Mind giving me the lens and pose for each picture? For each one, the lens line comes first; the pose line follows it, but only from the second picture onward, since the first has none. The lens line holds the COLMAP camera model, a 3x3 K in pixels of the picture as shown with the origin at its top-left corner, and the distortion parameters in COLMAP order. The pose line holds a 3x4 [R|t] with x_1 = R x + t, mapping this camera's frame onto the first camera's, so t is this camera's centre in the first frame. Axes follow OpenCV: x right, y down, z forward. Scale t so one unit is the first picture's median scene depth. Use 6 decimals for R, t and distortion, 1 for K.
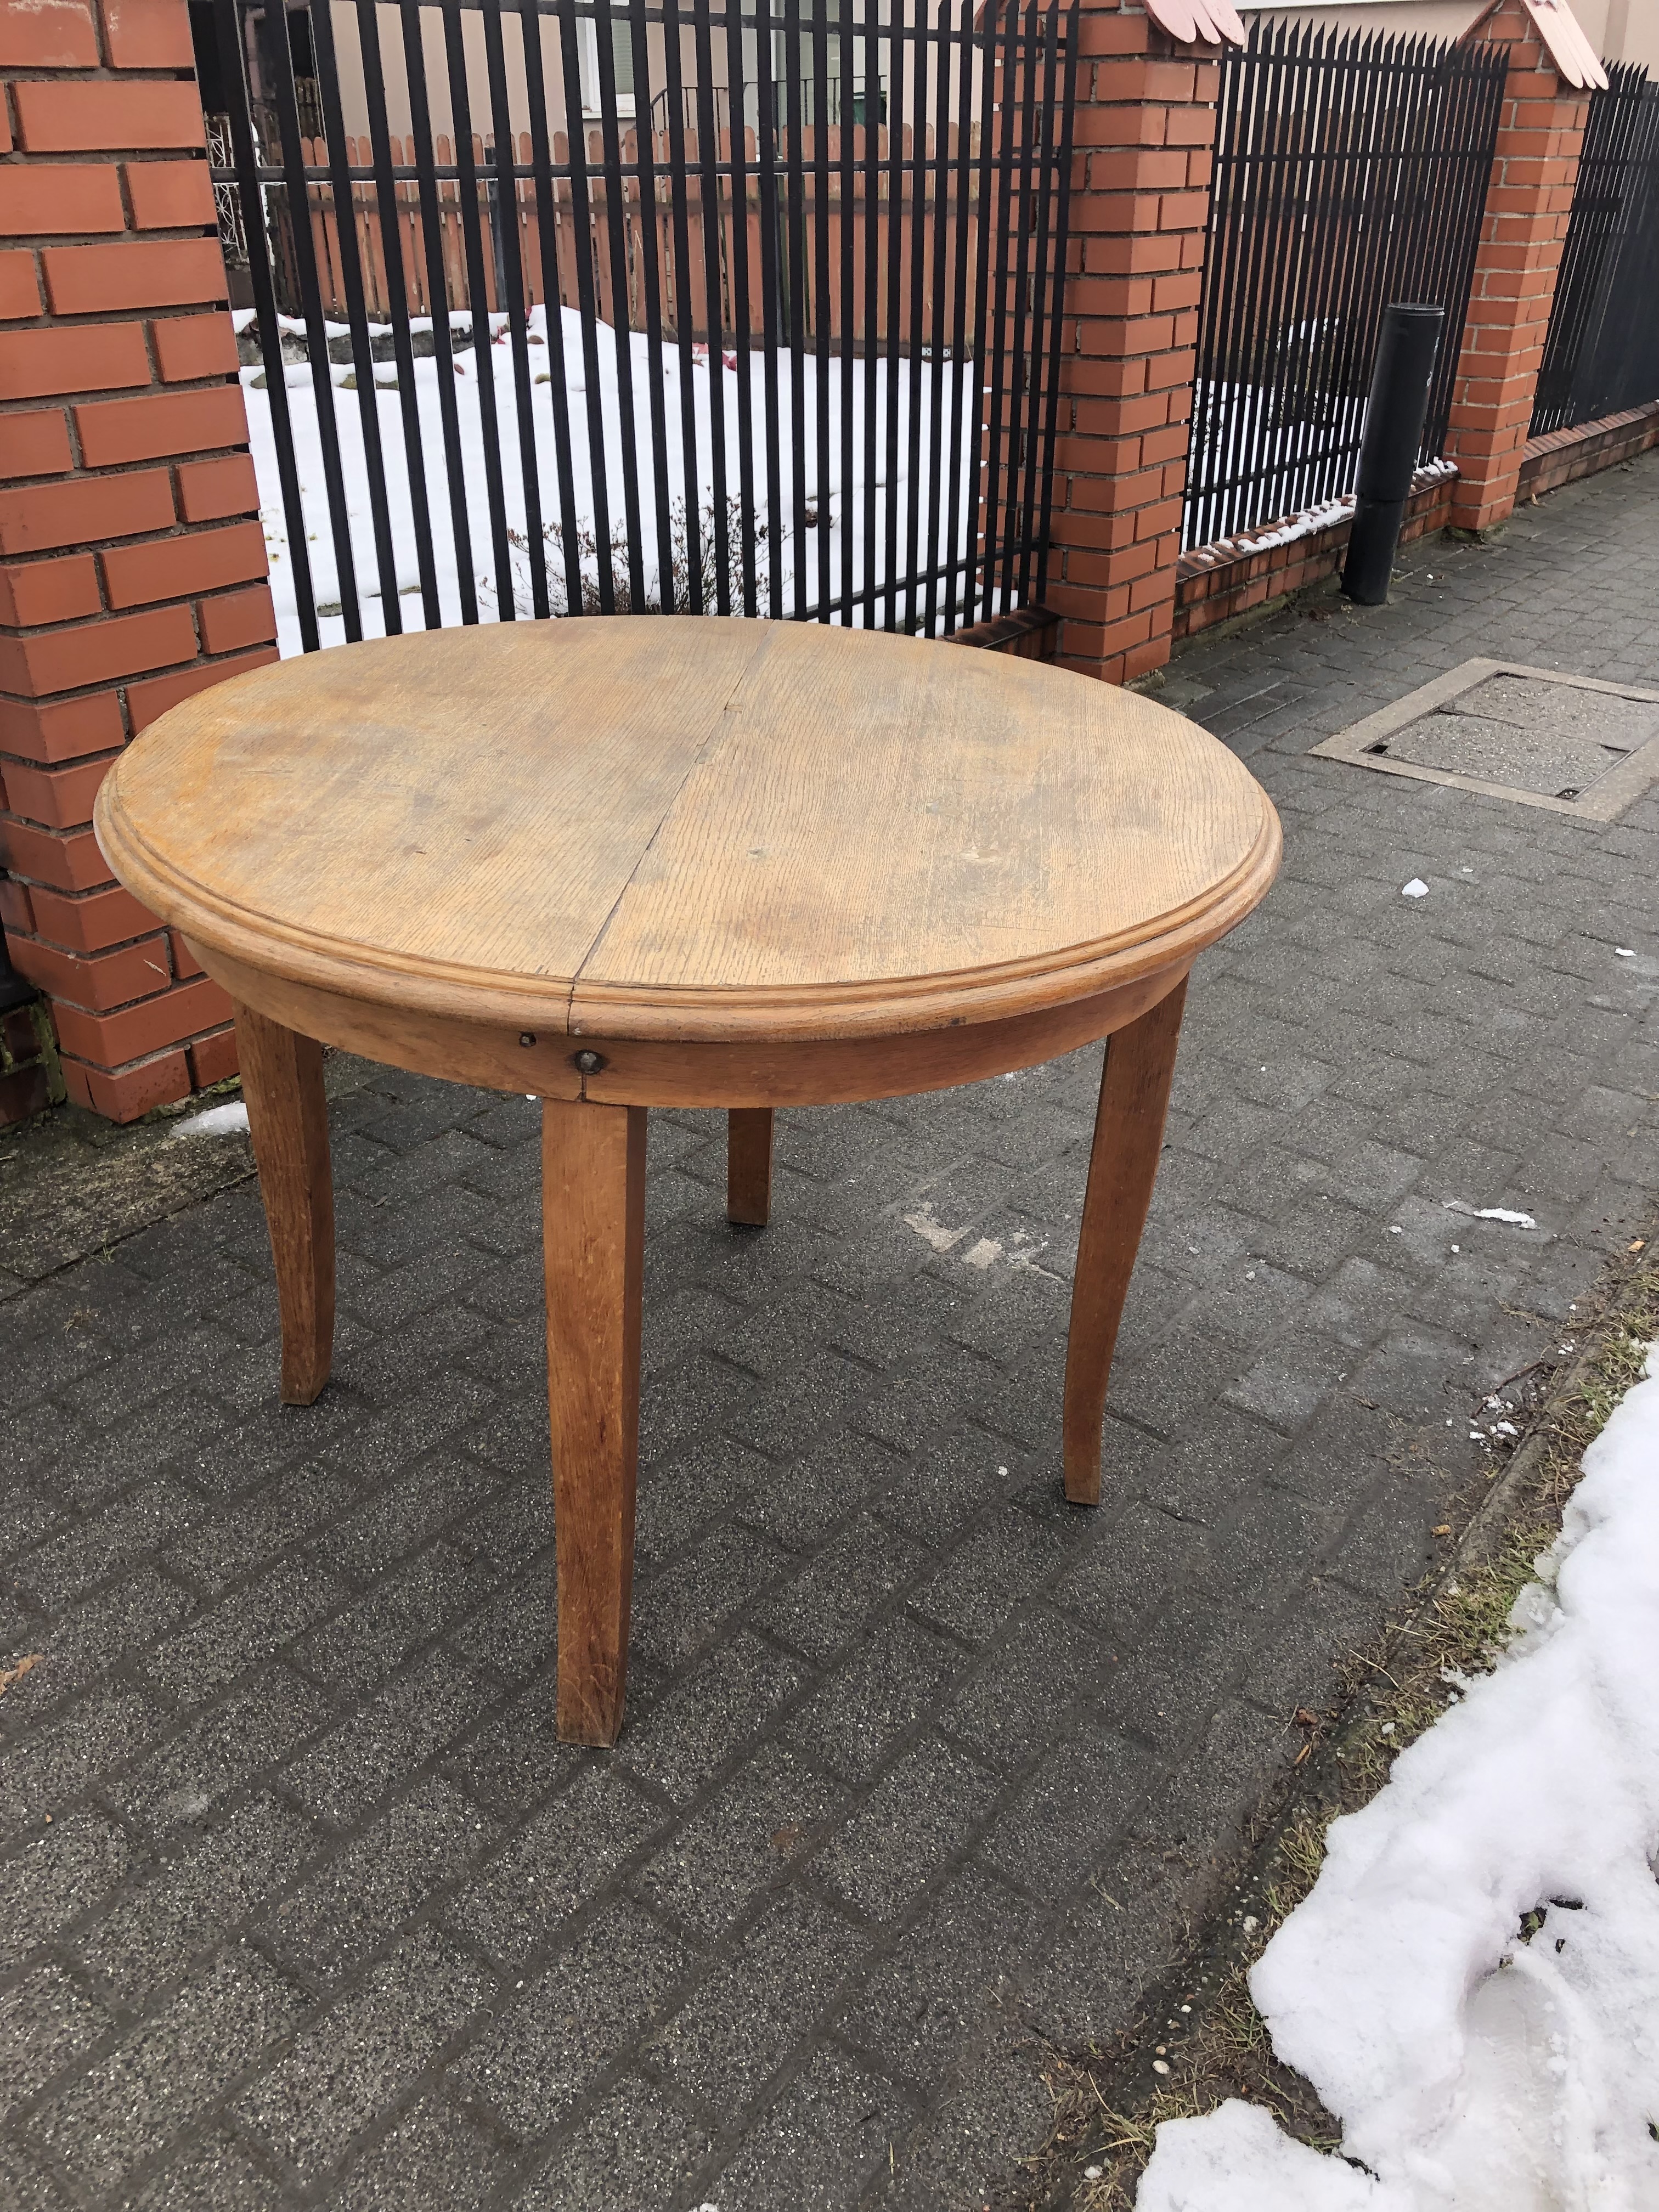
lens RADIAL K [[1810.8, 0, 794.9], [0, 1810.8, 1108.5], [0, 0, 1]] dist [0.002909, 0.024923]
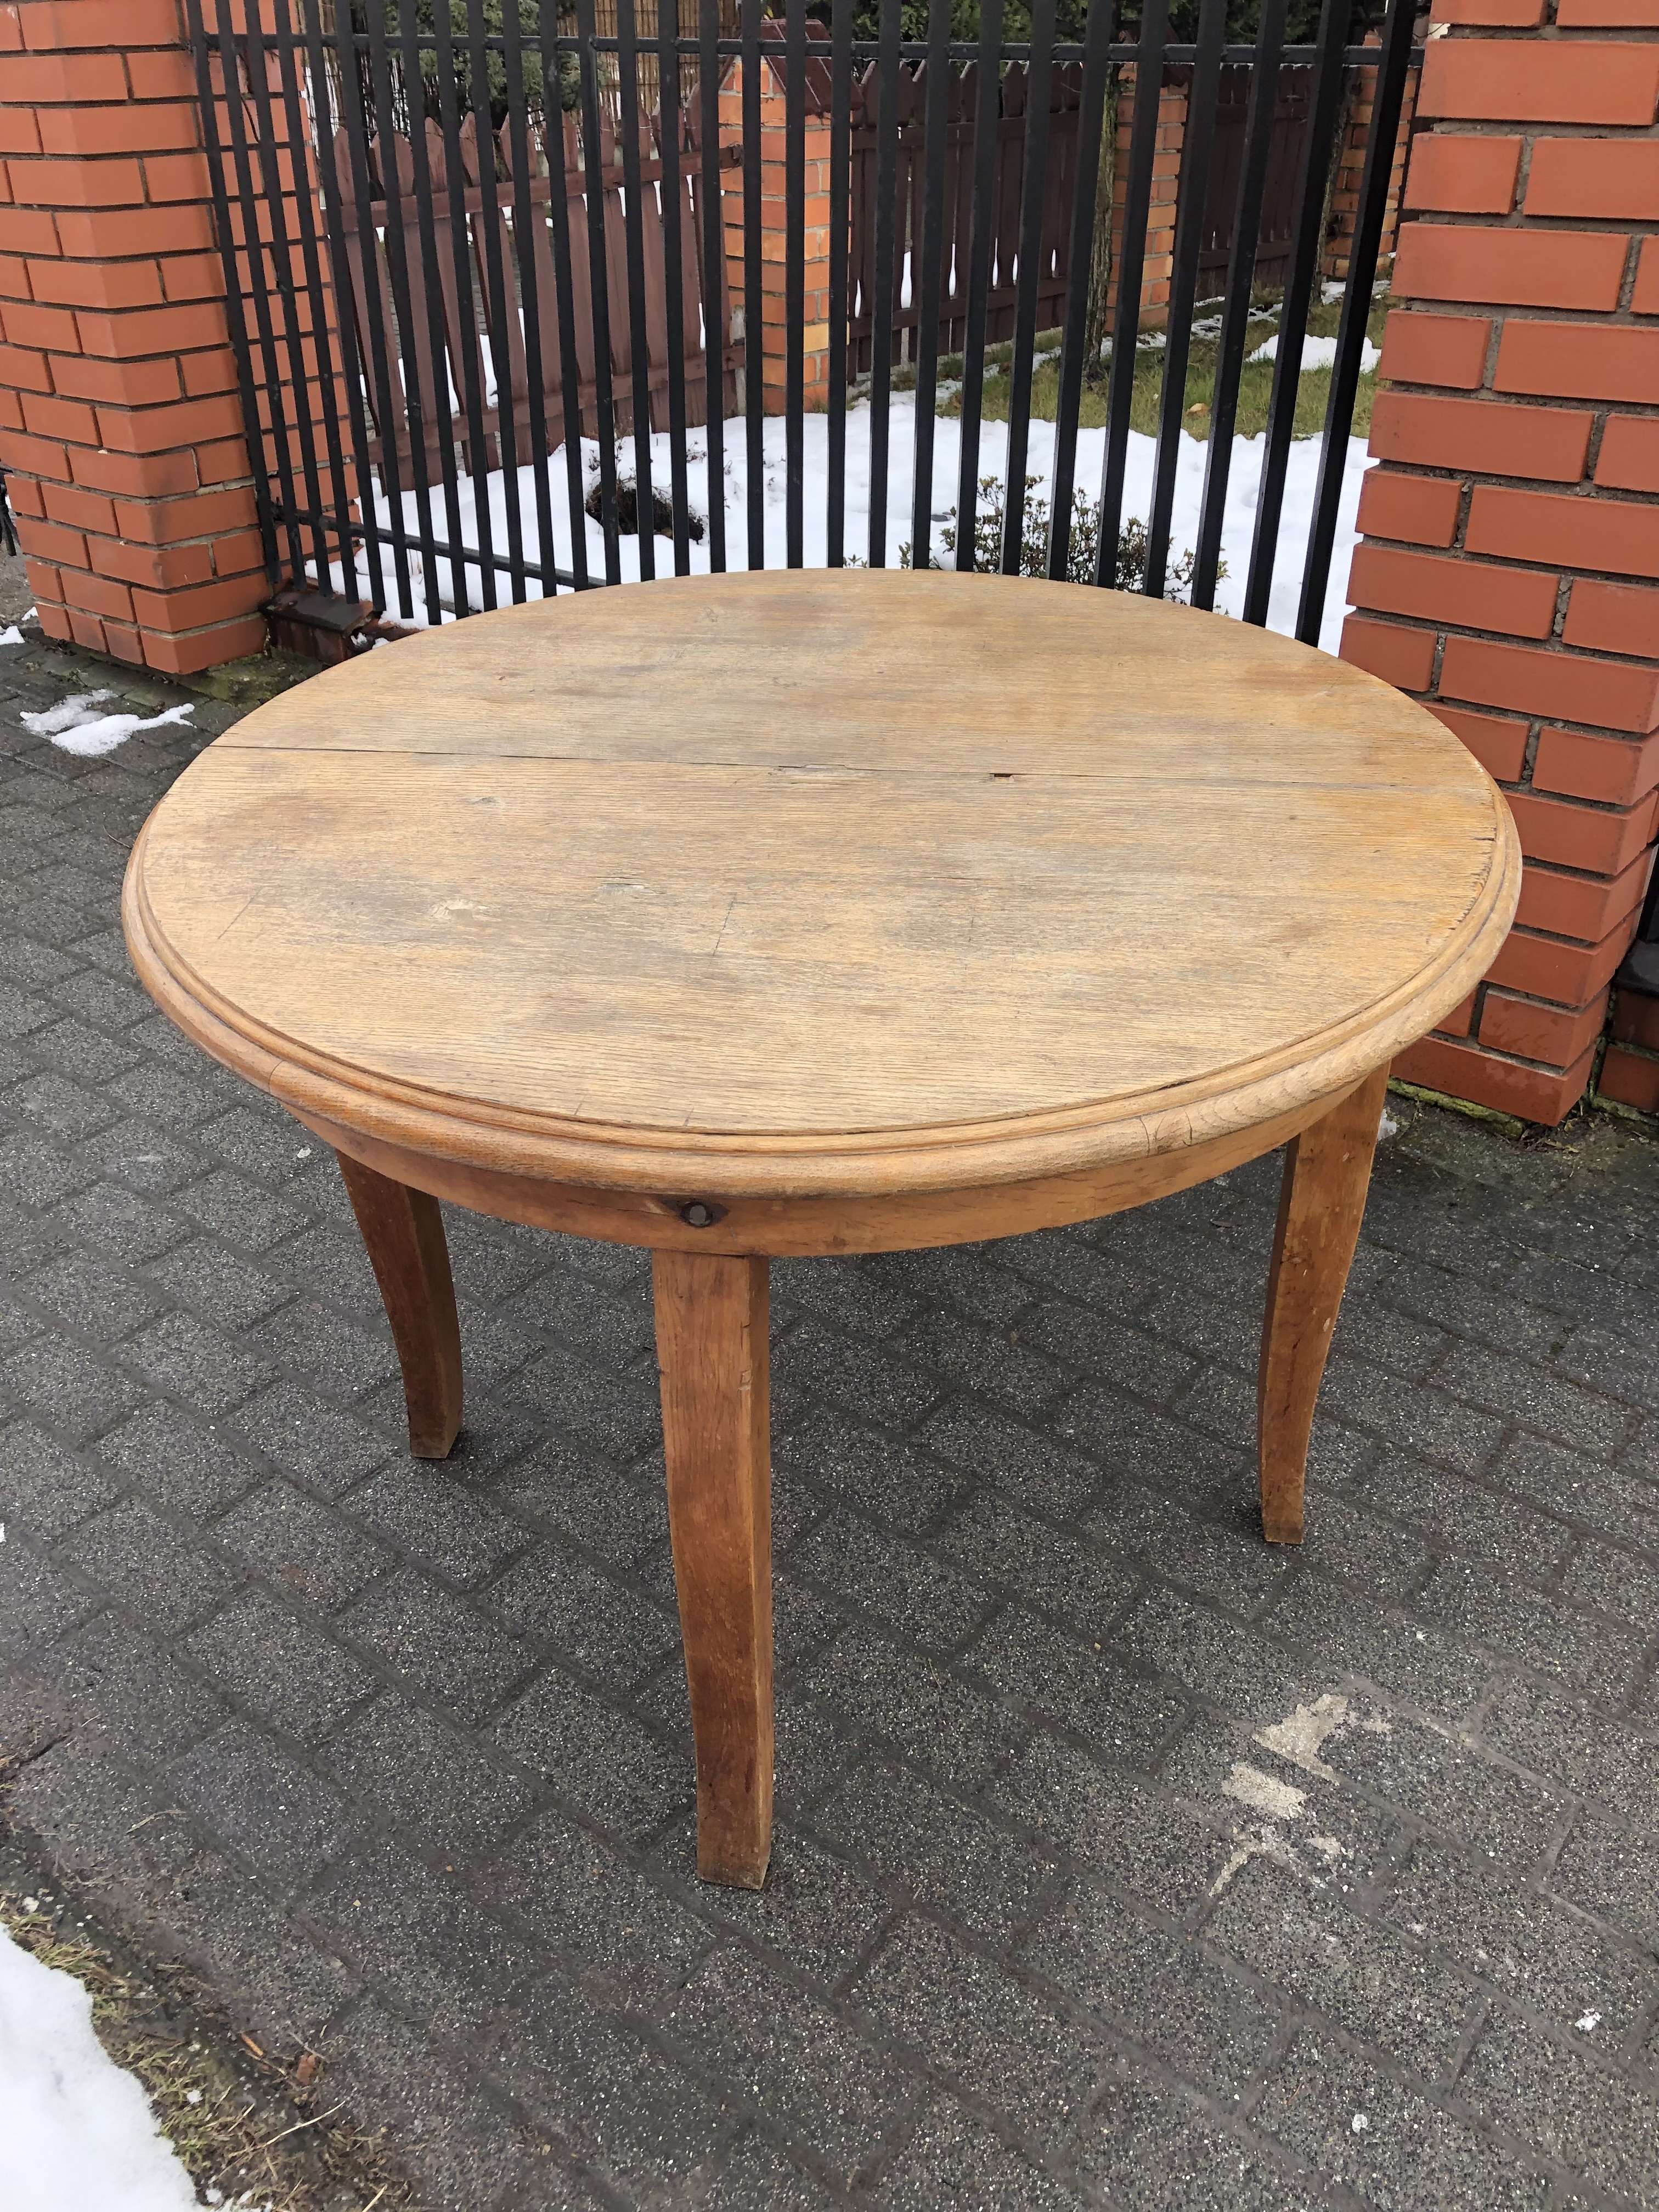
lens RADIAL K [[1776.5, 0, 831.9], [0, 1776.5, 1138.7], [0, 0, 1]] dist [0.004451, 0.018066]
pose [[-0.014862, 0.533384, -0.845742, 0.715713], [-0.464732, 0.745239, 0.478167, -0.449109], [0.885327, 0.400150, 0.236805, 0.838955]]
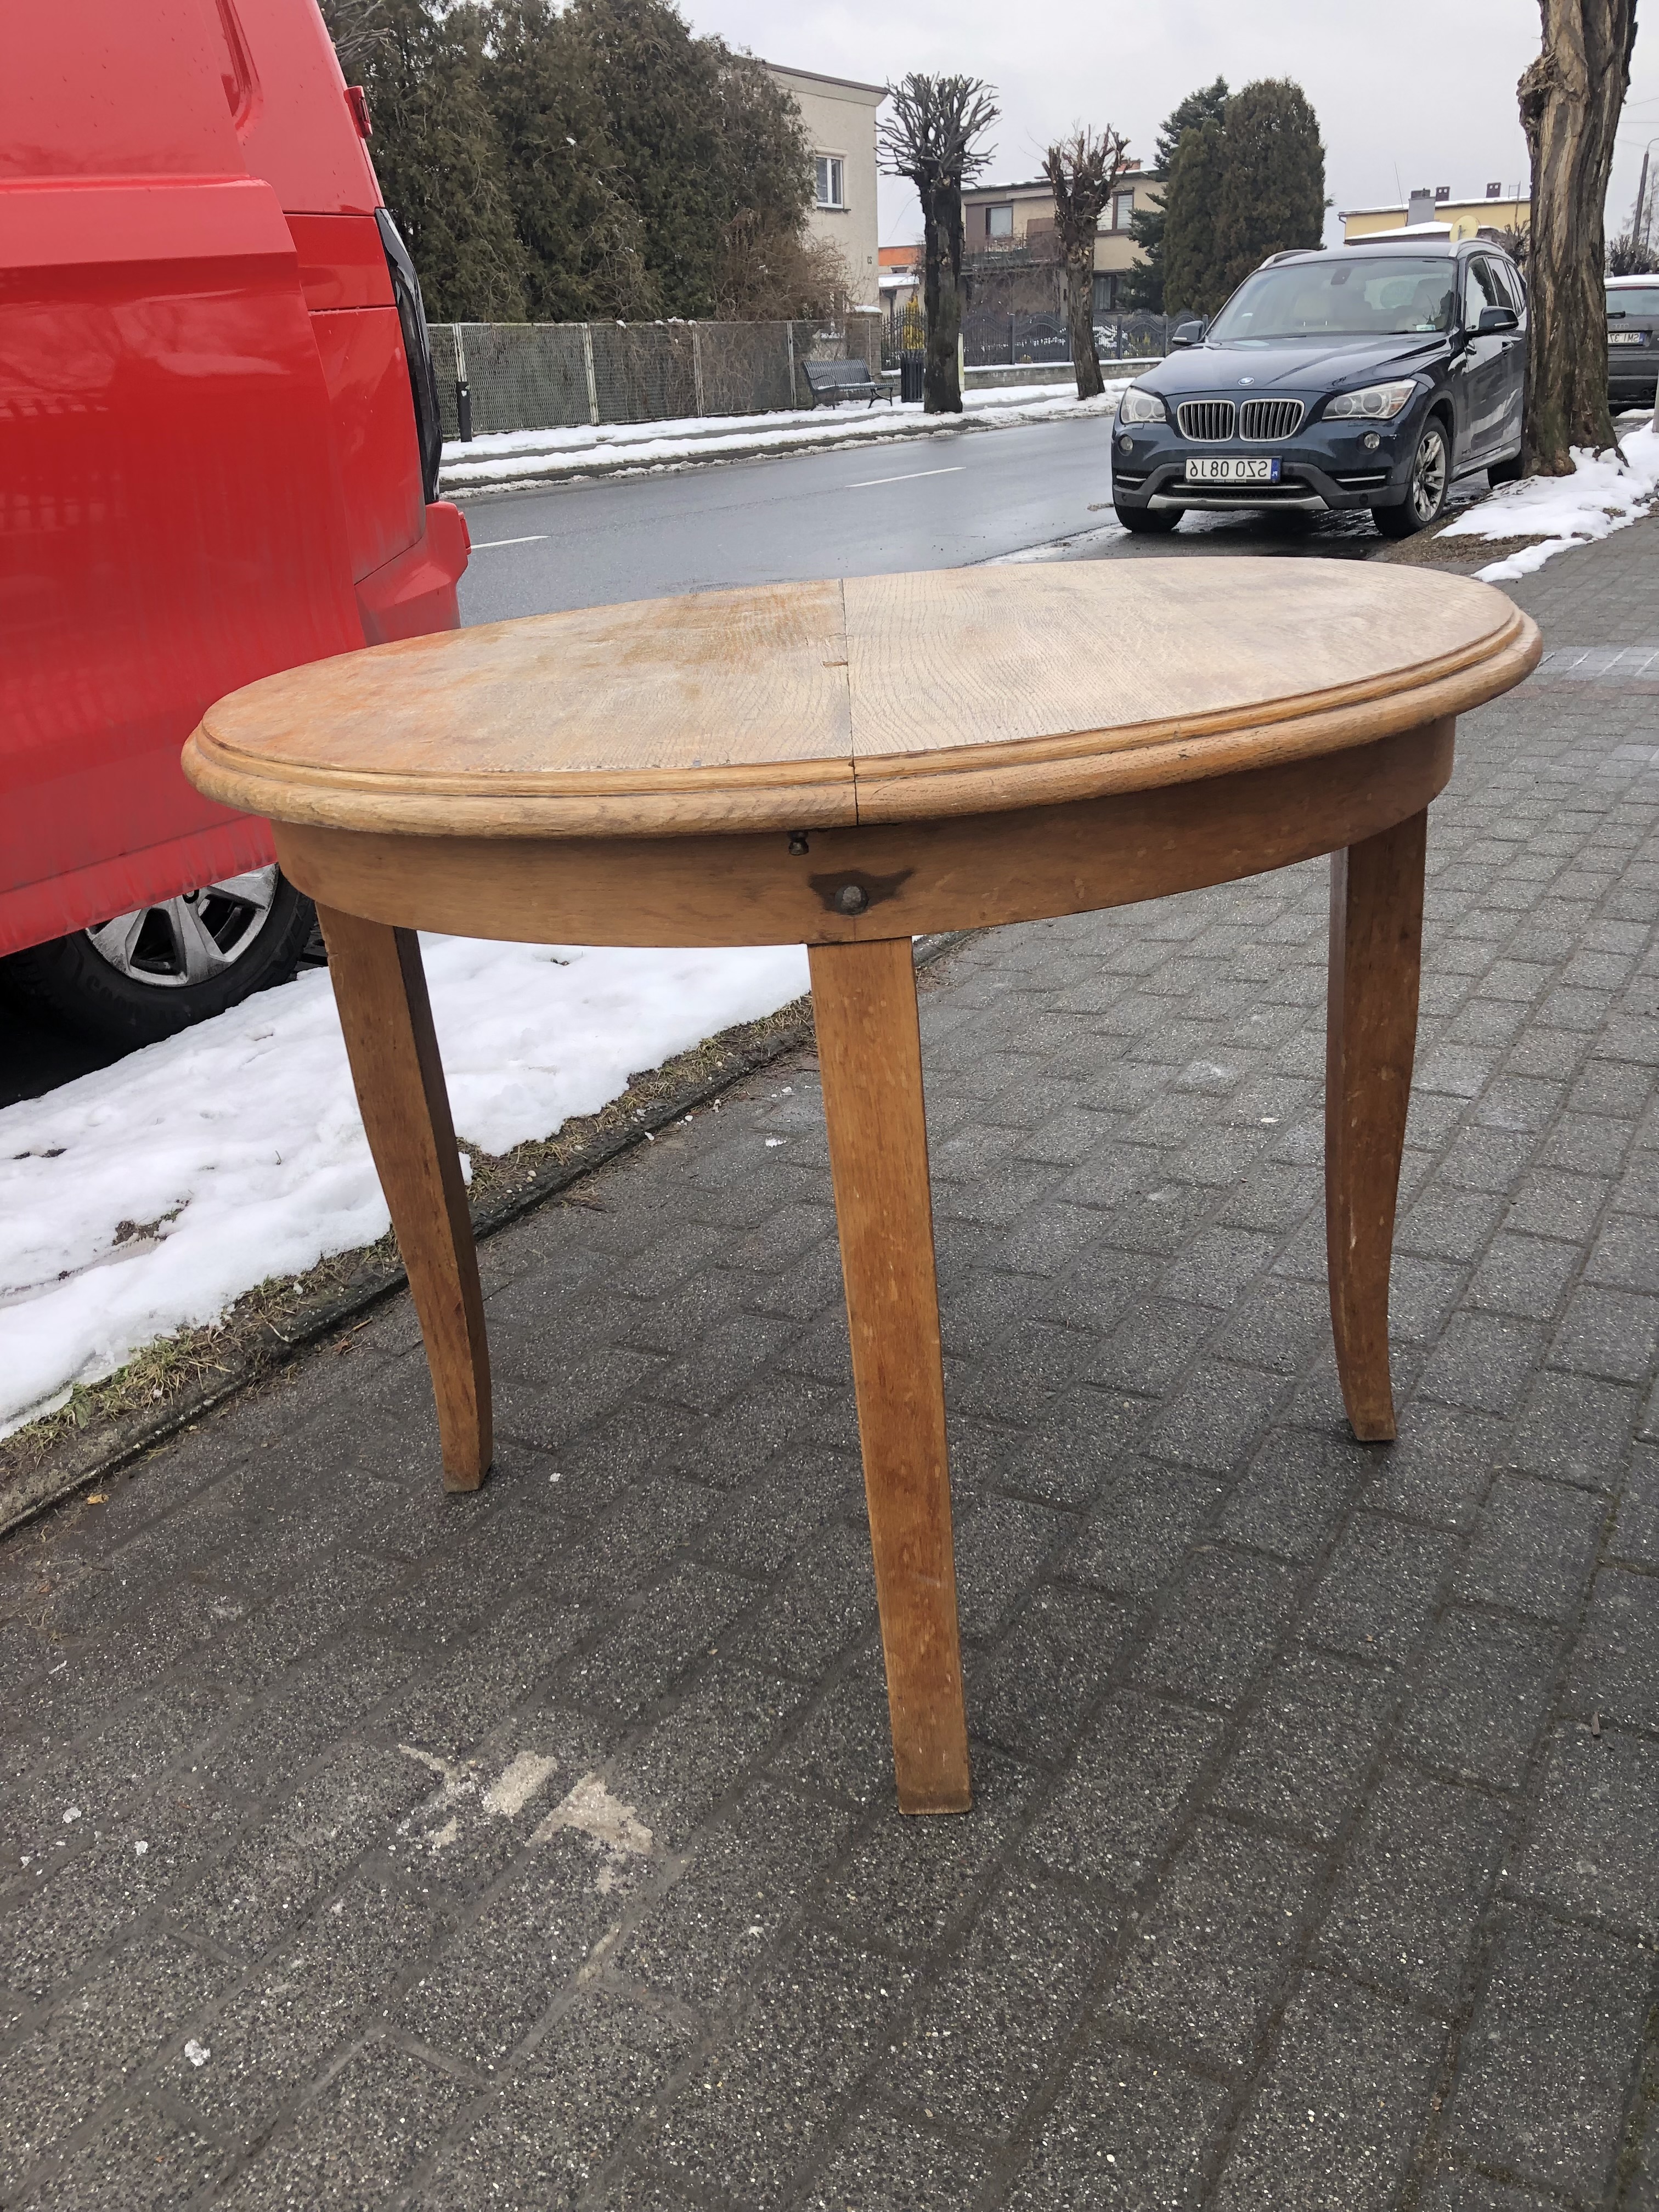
lens RADIAL K [[1791.5, 0, 823.7], [0, 1791.5, 1100.5], [0, 0, 1]] dist [-0.010501, 0.045201]
pose [[-0.991898, 0.085397, -0.094047, 0.057325], [-0.017272, 0.642799, 0.765840, -0.692822], [0.125854, 0.761260, -0.636116, 1.655244]]
